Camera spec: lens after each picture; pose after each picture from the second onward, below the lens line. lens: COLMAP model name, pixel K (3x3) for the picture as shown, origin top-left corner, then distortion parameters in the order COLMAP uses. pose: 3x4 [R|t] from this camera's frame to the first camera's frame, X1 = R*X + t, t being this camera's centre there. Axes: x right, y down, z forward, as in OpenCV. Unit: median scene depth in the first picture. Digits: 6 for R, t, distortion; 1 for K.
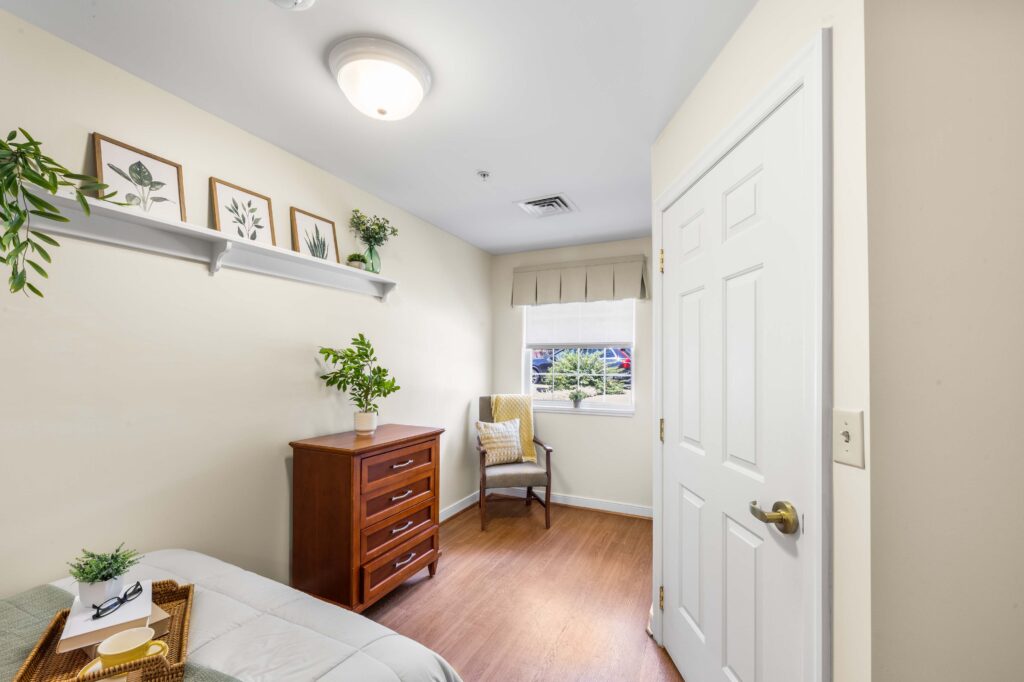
lens RADIAL K [[425.1, 0, 513.0], [0, 425.1, 357.1], [0, 0, 1]] dist [0.000175, 0.000813]
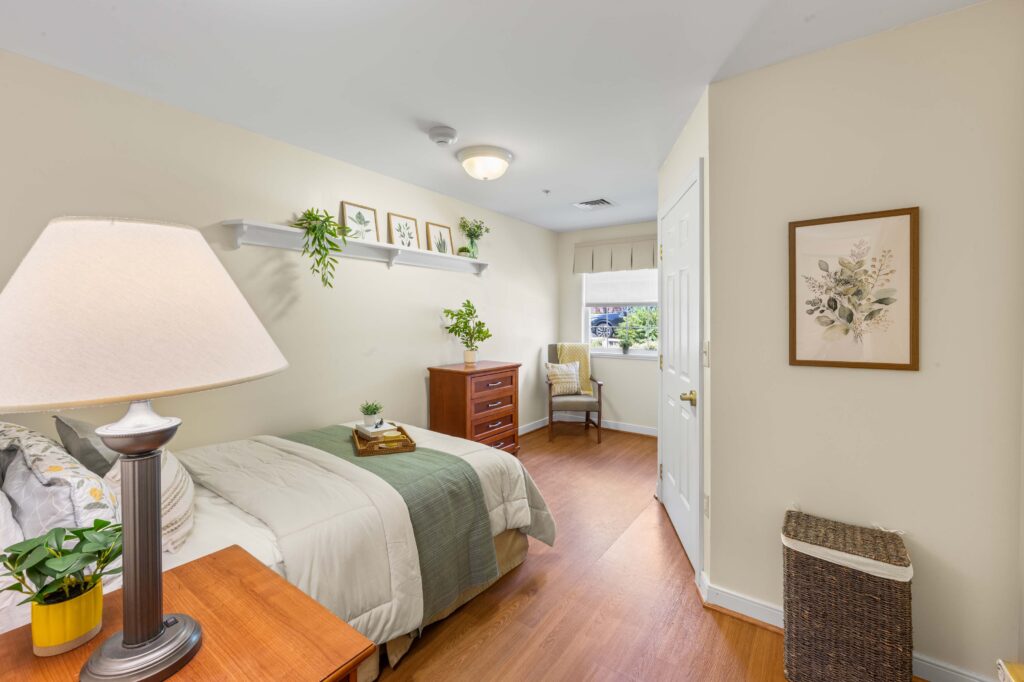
lens RADIAL K [[429.1, 0, 512.3], [0, 429.1, 318.0], [0, 0, 1]] dist [-0.002005, 0.000747]
pose [[0.983002, -0.003104, -0.183569, 0.089303], [0.005506, 0.999906, 0.012576, -0.008390], [0.183513, -0.013373, 0.982926, -0.513932]]
